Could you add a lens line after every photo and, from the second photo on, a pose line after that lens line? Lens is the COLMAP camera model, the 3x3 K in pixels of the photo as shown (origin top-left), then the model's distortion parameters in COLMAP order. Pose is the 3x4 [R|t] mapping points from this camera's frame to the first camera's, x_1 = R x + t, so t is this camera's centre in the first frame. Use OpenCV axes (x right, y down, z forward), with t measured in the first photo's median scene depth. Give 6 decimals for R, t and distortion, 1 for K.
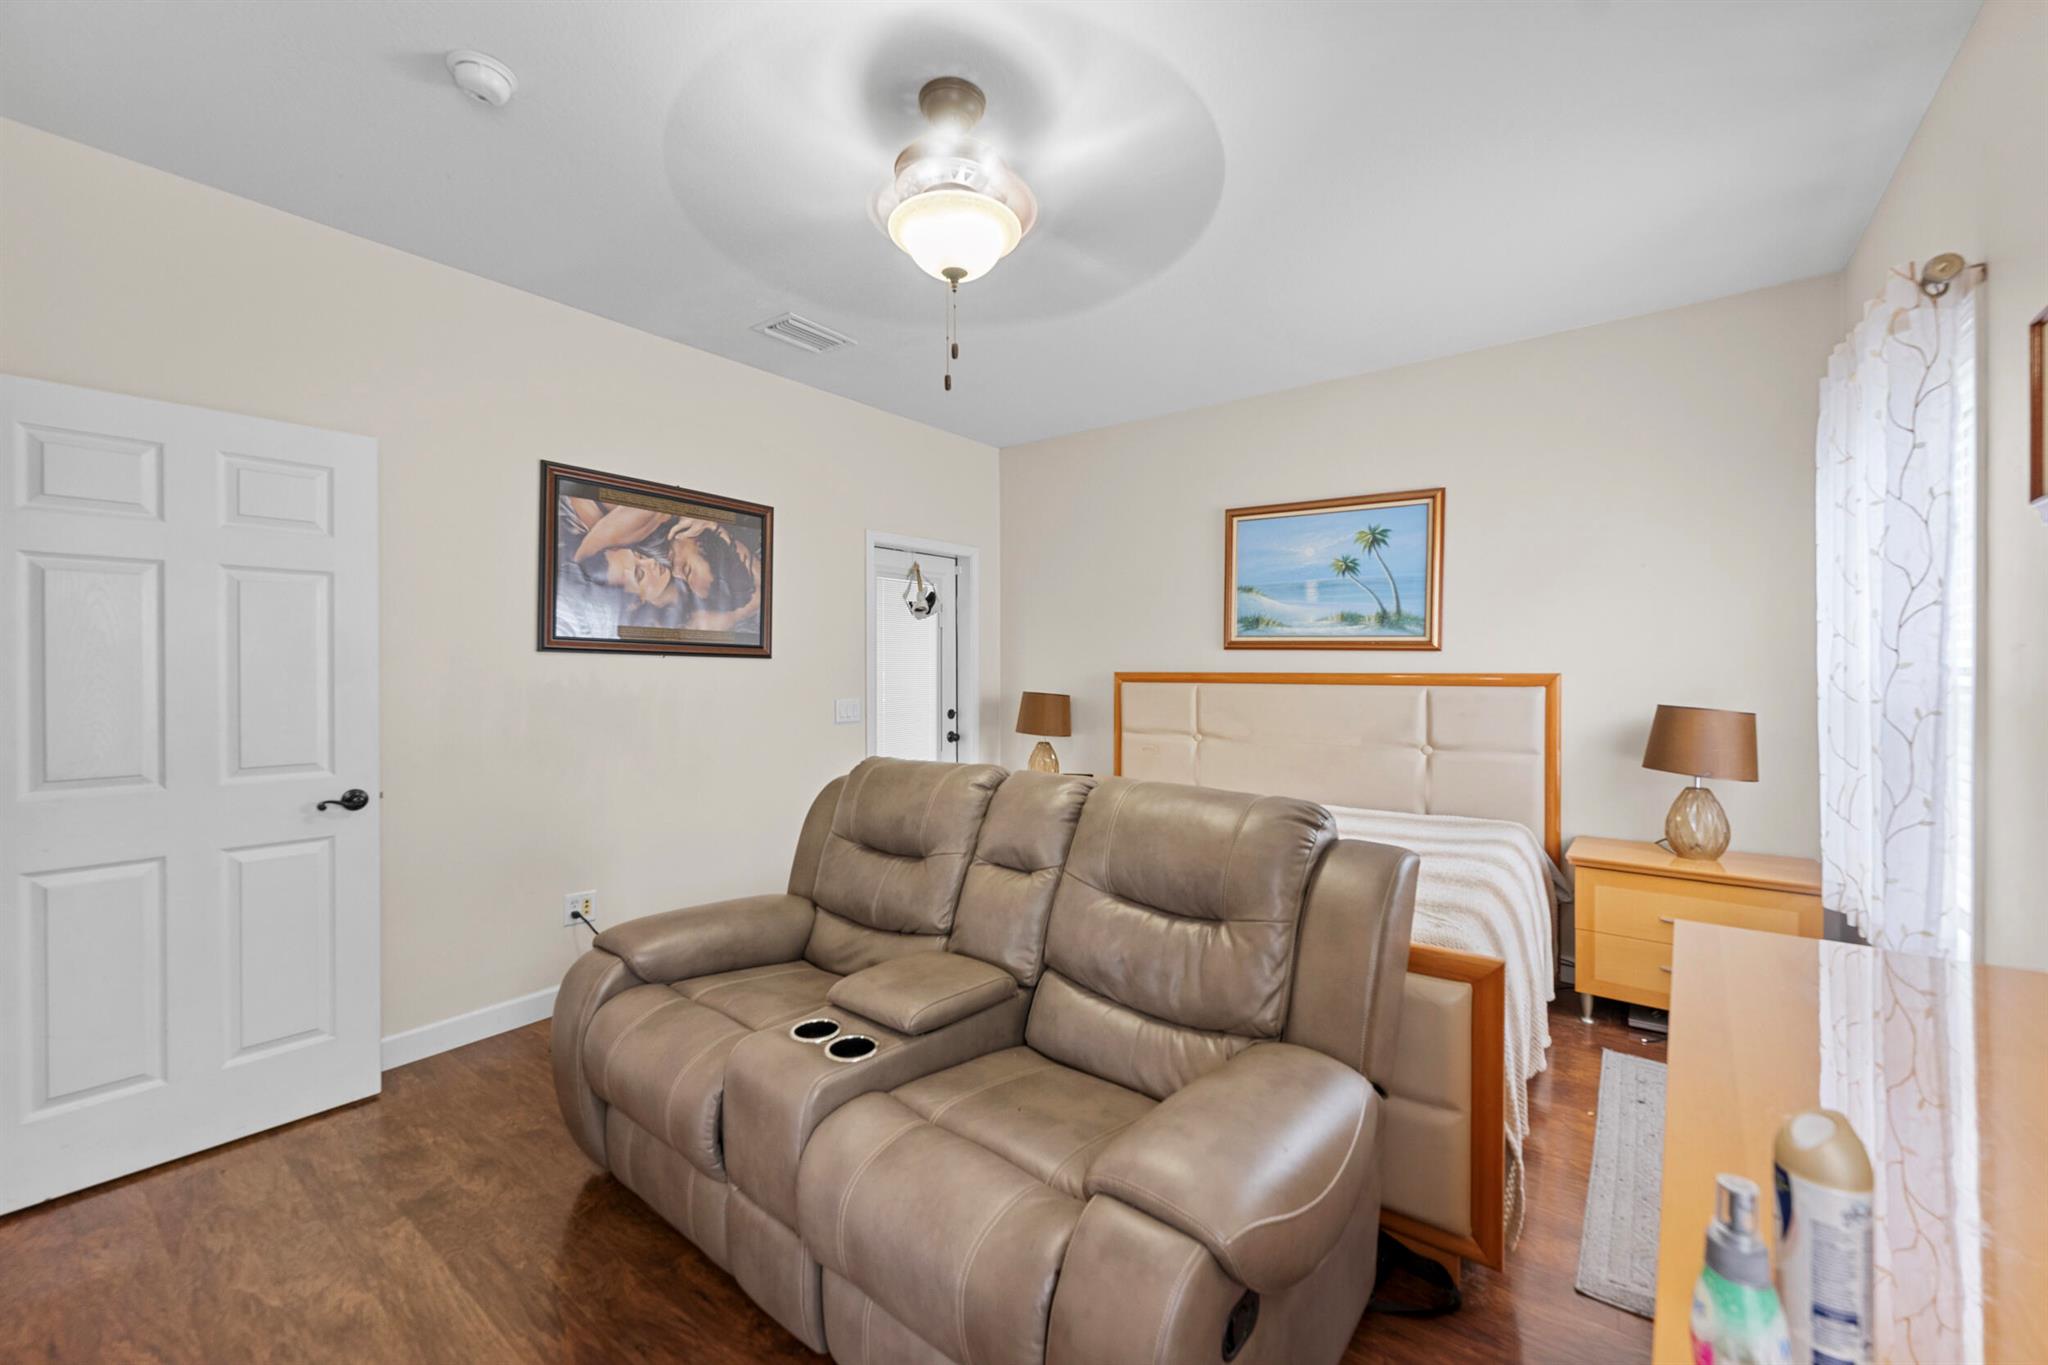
lens RADIAL K [[815.9, 0, 1024.0], [0, 815.9, 682.5], [0, 0, 1]] dist [0.000261, 0.000087]
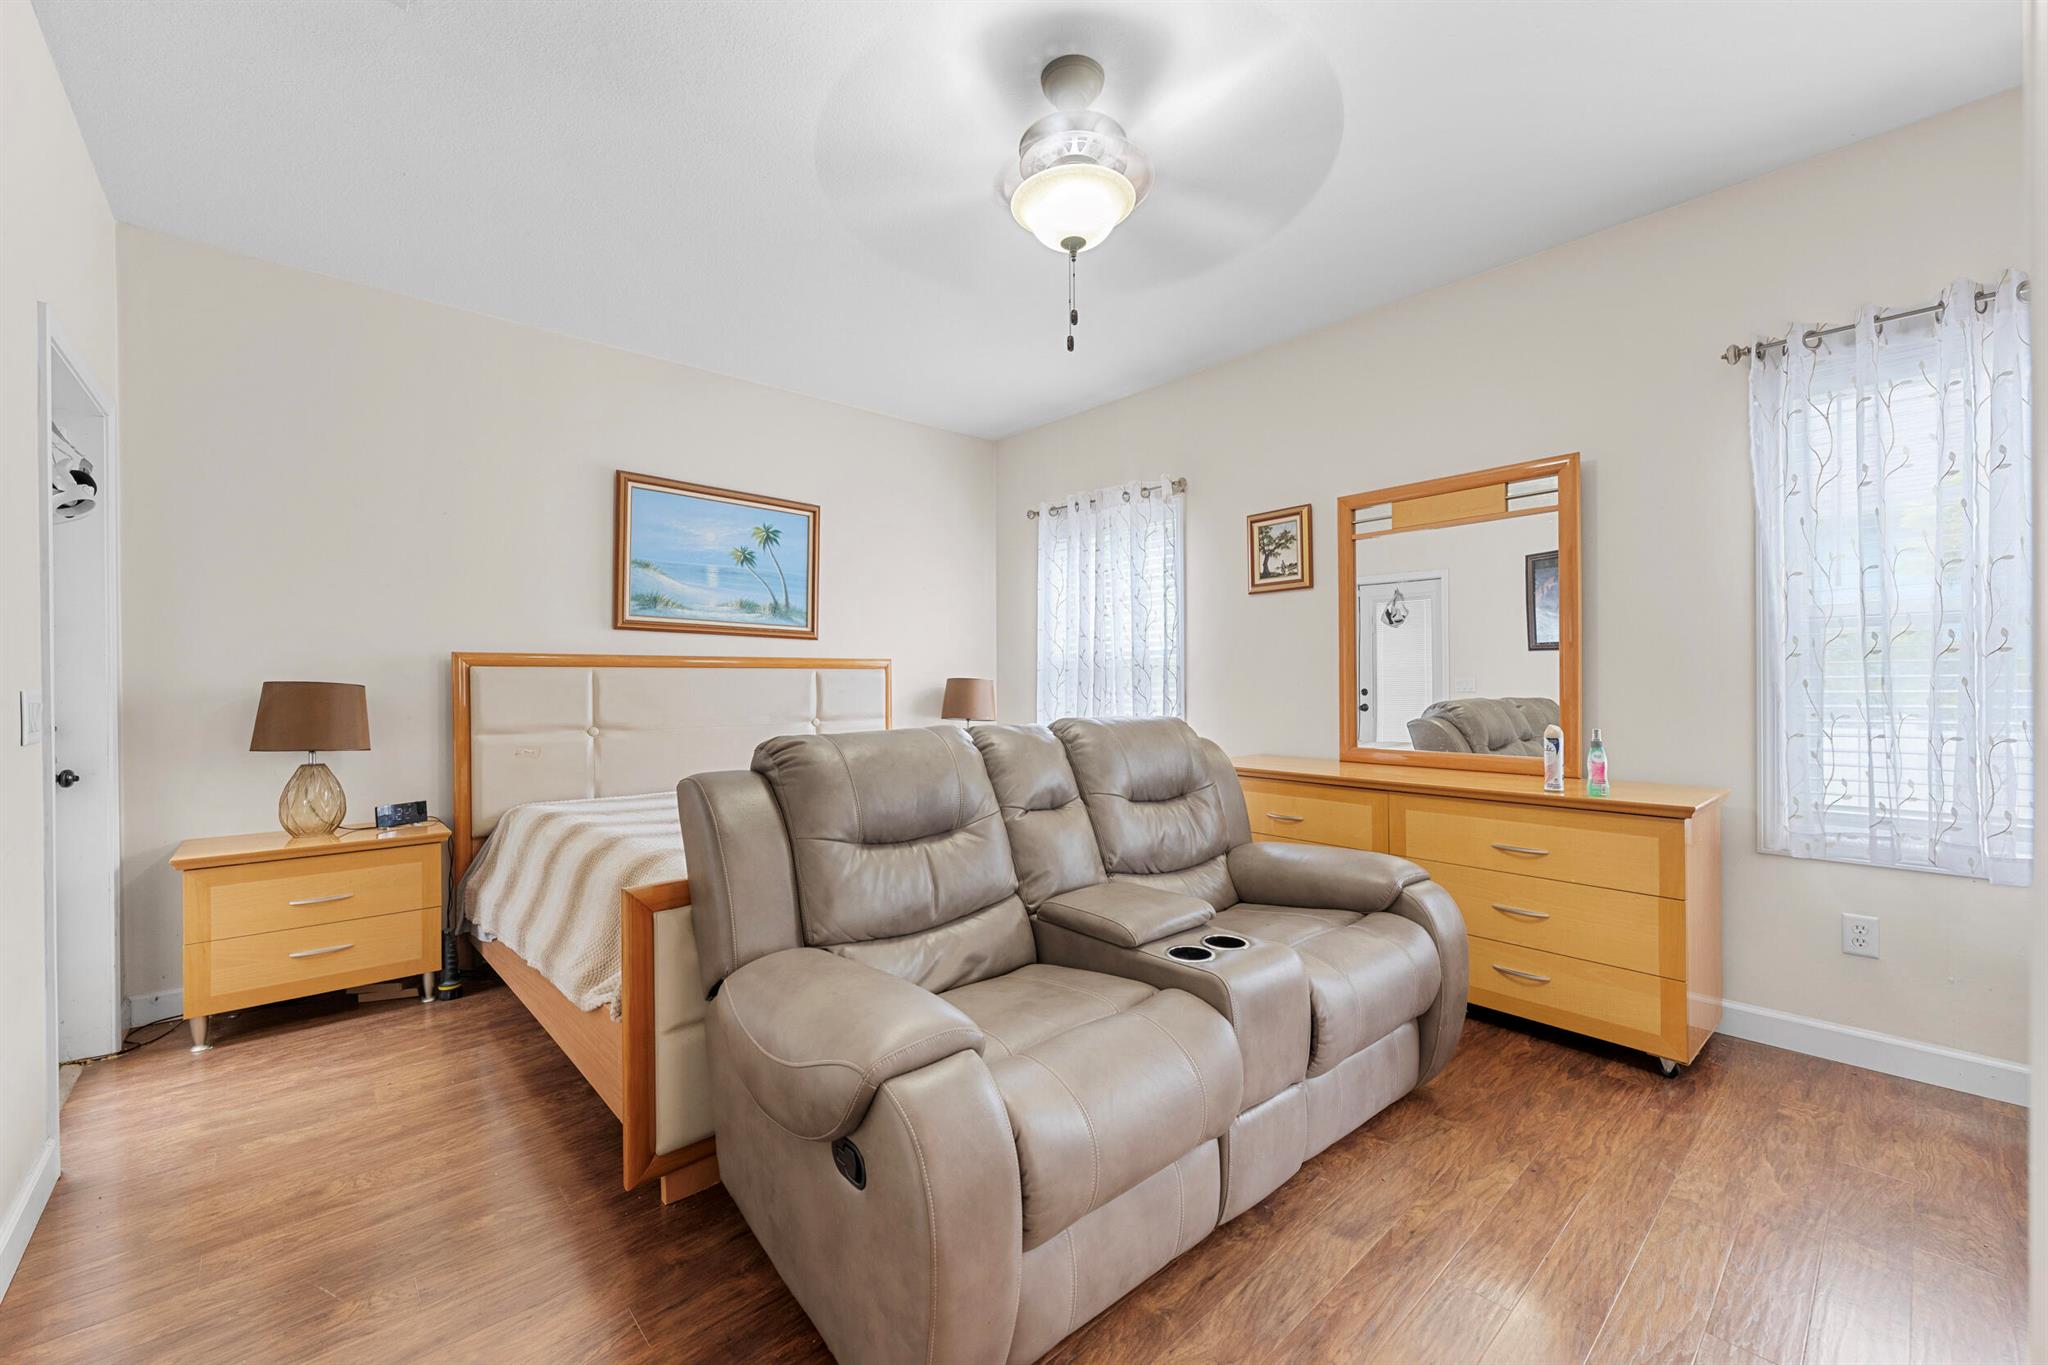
lens RADIAL K [[808.2, 0, 1016.7], [0, 808.2, 701.5], [0, 0, 1]] dist [-0.002253, 0.000351]
pose [[0.183477, -0.023741, 0.982737, -0.616846], [0.026651, 0.999461, 0.019169, 0.037603], [-0.982663, 0.022674, 0.184011, 0.485311]]
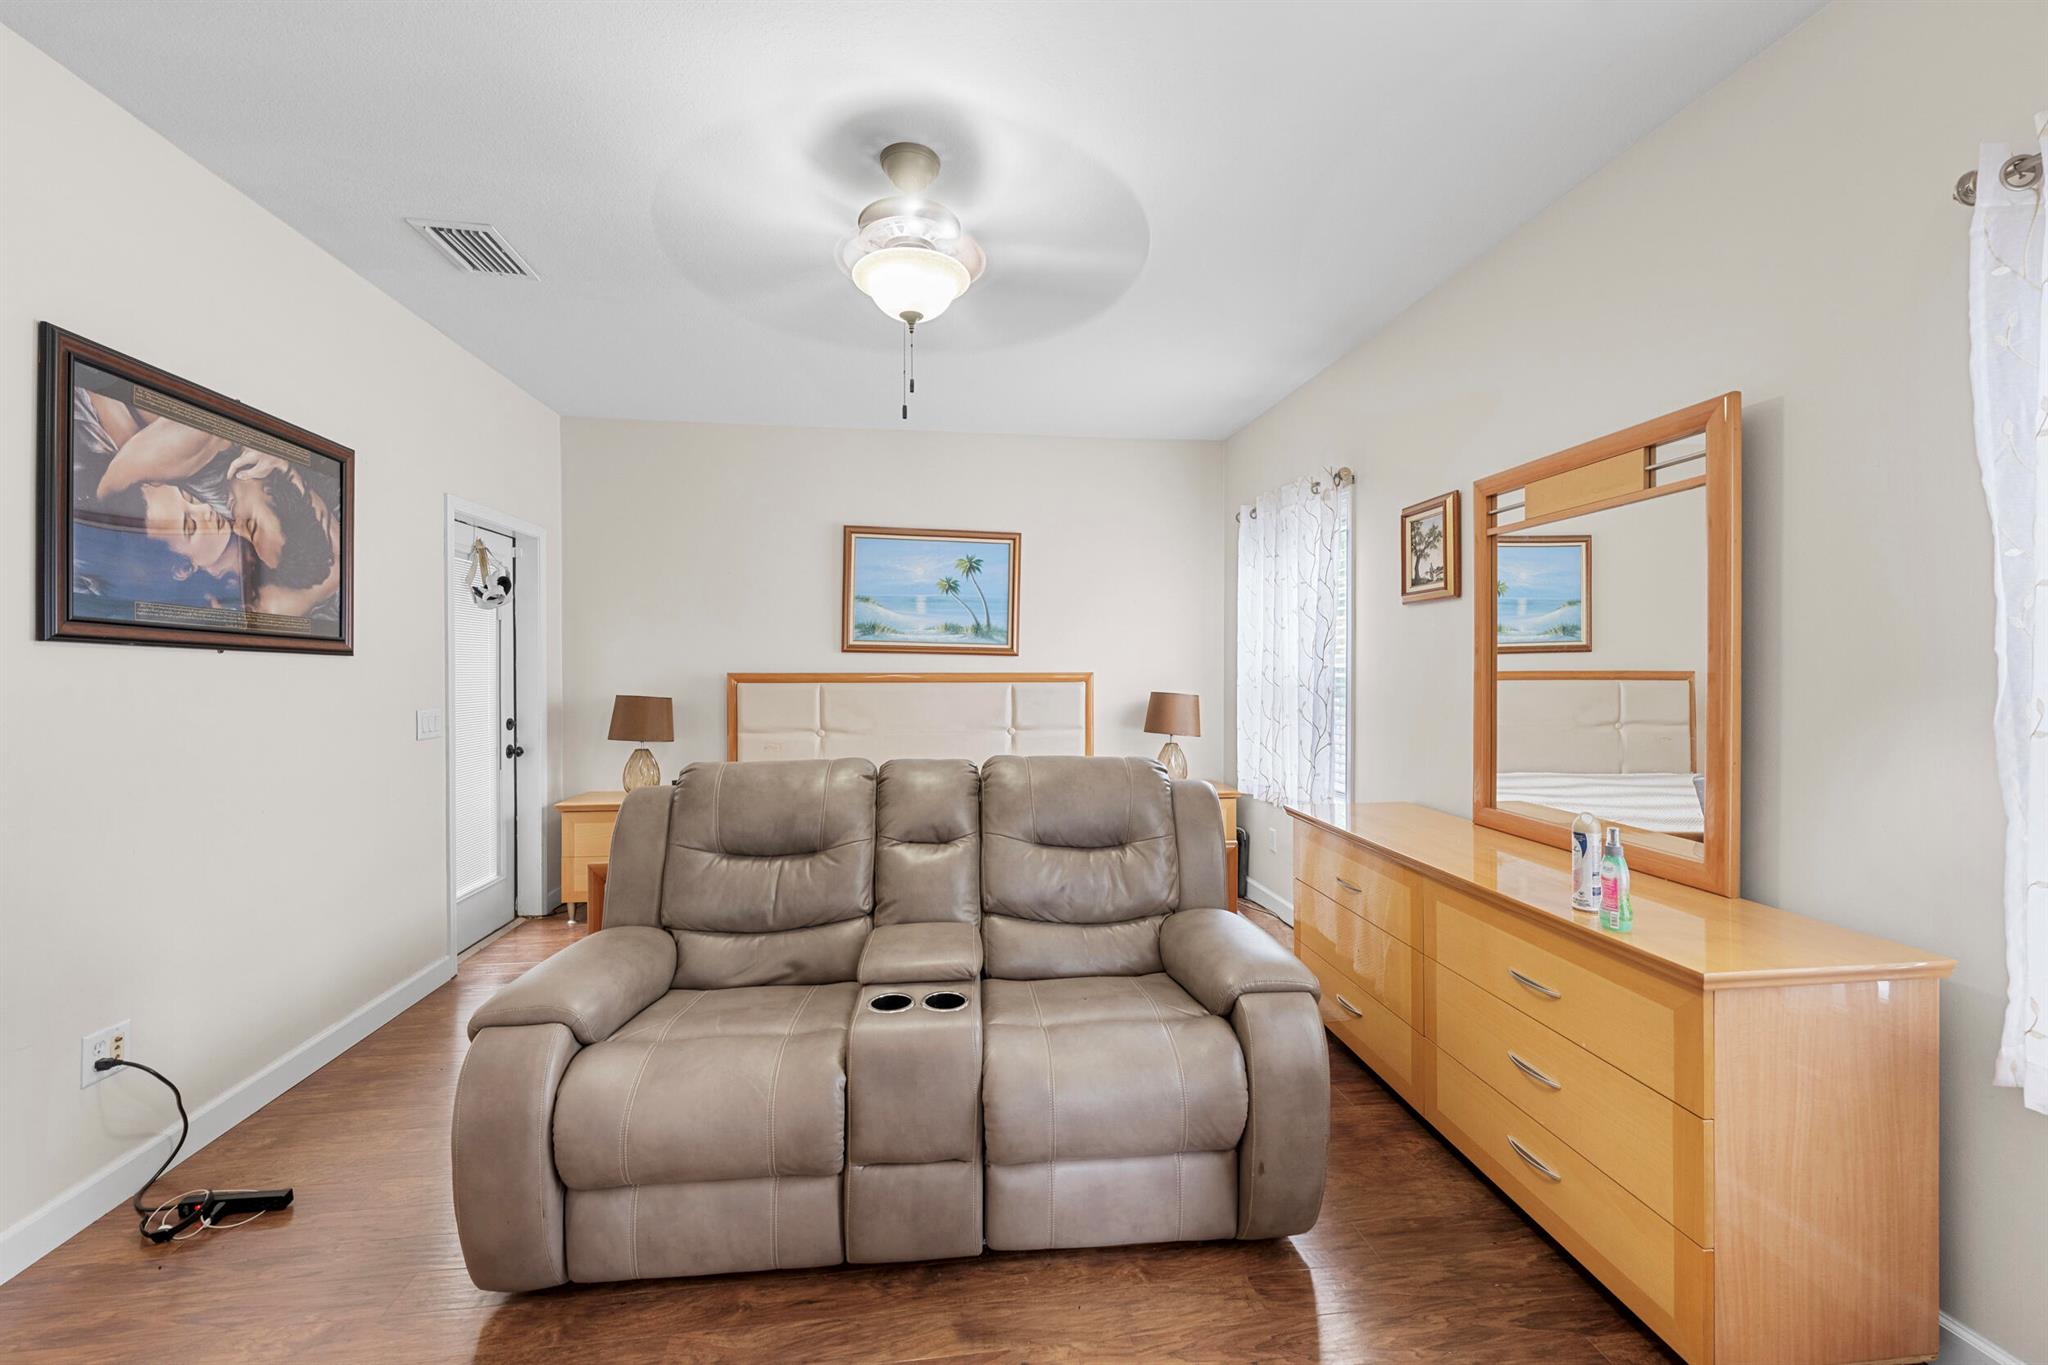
lens RADIAL K [[815.5, 0, 1025.3], [0, 815.5, 688.4], [0, 0, 1]] dist [-0.001394, 0.000034]
pose [[0.705094, -0.017199, 0.708906, -0.421955], [0.013331, 0.999851, 0.010998, 0.000035], [-0.708989, 0.001696, 0.705218, 0.053656]]
